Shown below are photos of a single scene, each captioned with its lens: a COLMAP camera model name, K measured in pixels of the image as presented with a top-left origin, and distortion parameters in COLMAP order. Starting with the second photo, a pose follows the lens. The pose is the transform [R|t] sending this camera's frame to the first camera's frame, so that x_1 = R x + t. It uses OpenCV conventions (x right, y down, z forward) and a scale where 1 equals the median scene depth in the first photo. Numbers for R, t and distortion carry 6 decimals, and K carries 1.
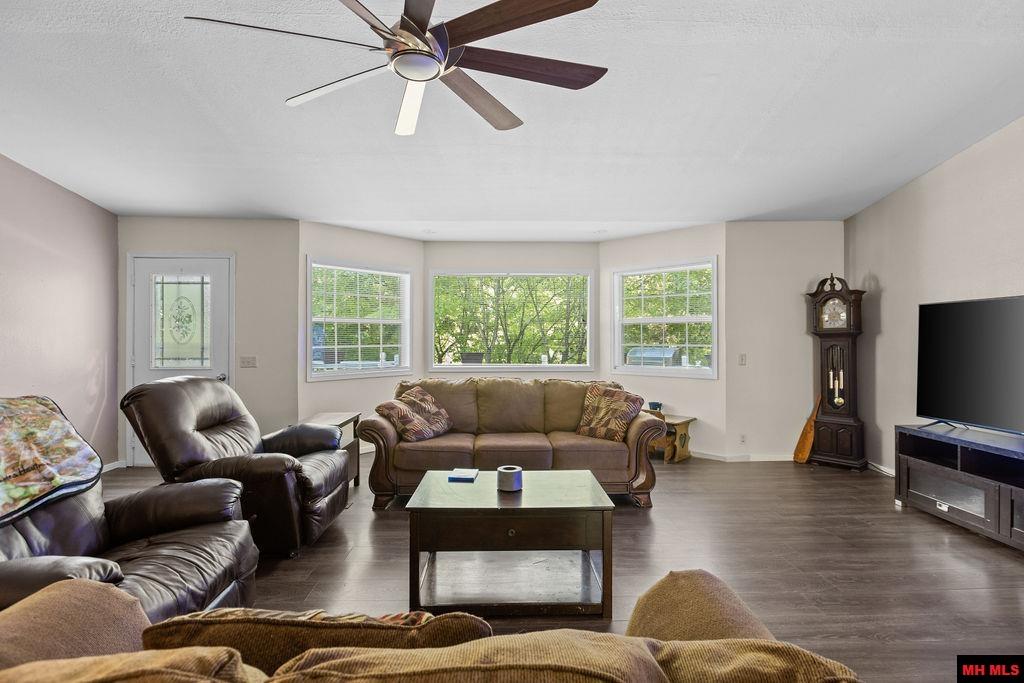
lens RADIAL K [[475.6, 0, 515.1], [0, 475.6, 340.7], [0, 0, 1]] dist [-0.001820, -0.000212]
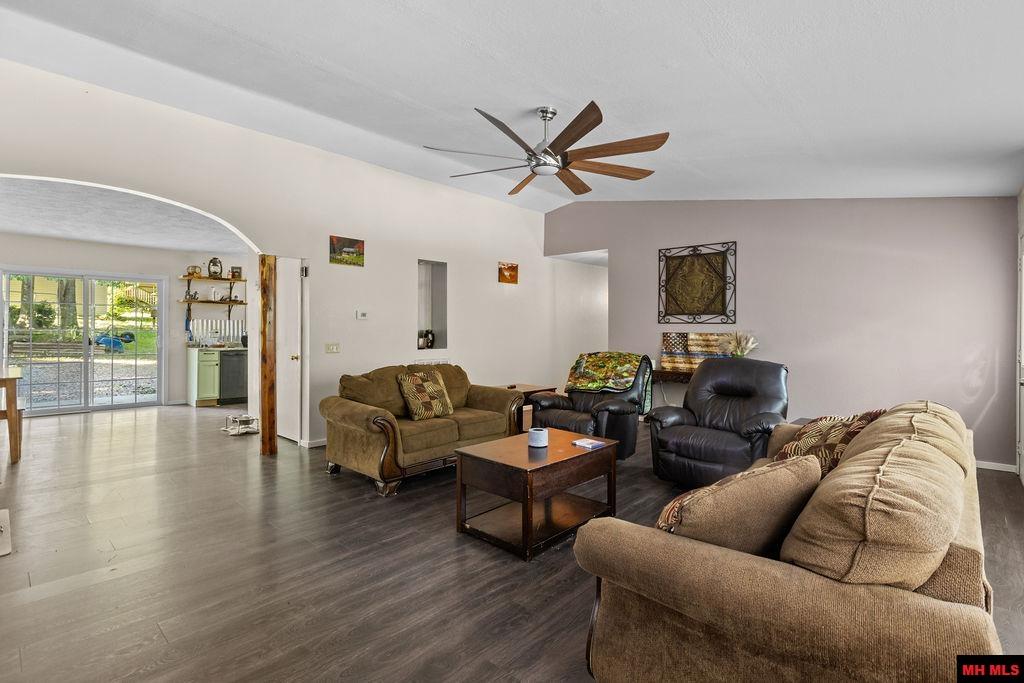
lens RADIAL K [[484.2, 0, 514.9], [0, 484.2, 338.9], [0, 0, 1]] dist [-0.002787, -0.000322]
pose [[-0.689630, 0.008753, -0.724109, 0.521652], [-0.005880, 0.999826, 0.017685, -0.000897], [0.724138, 0.016454, -0.689459, 0.980141]]
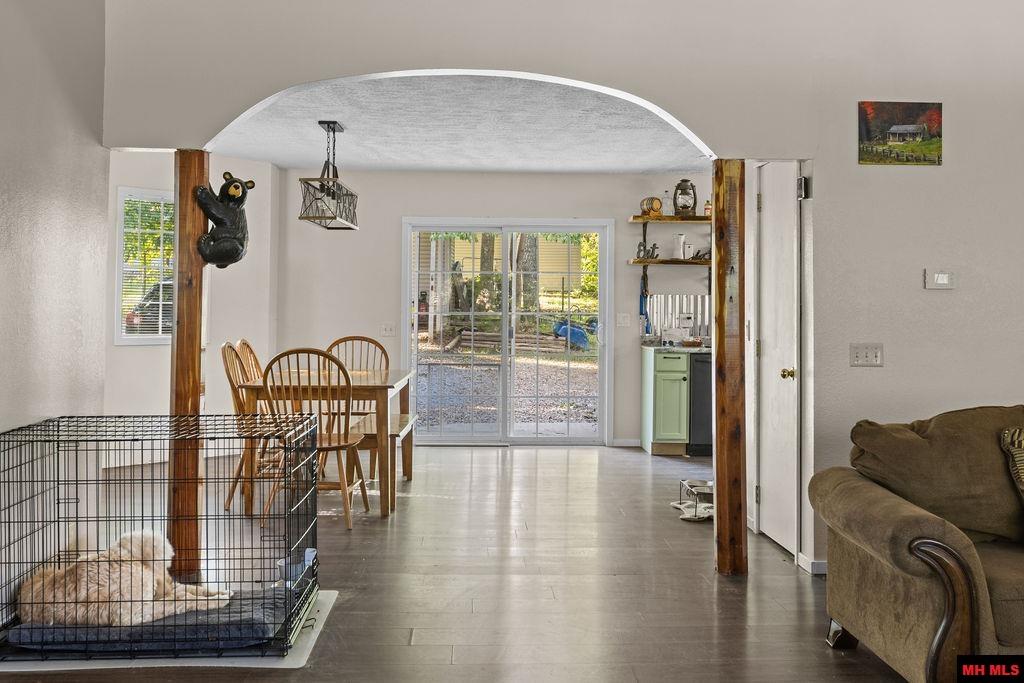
lens RADIAL K [[992.4, 0, 514.4], [0, 992.4, 293.7], [0, 0, 1]] dist [0.001895, -0.003663]
pose [[-0.999686, -0.006924, -0.024099, 0.381530], [-0.006529, 0.999844, -0.016438, -0.001038], [0.024209, -0.016275, -0.999574, 0.904691]]
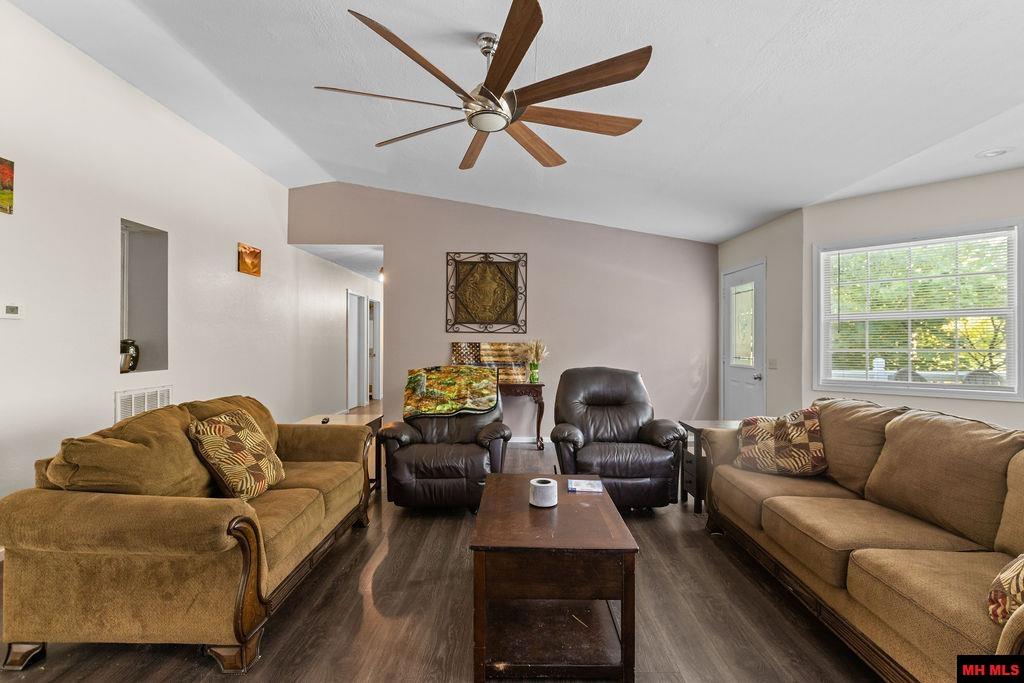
lens RADIAL K [[475.6, 0, 515.1], [0, 475.6, 340.7], [0, 0, 1]] dist [-0.001820, -0.000212]
pose [[-0.031011, -0.000999, -0.999519, 0.479966], [-0.003749, 0.999993, -0.000883, -0.000911], [0.999512, 0.003720, -0.031015, 0.513512]]
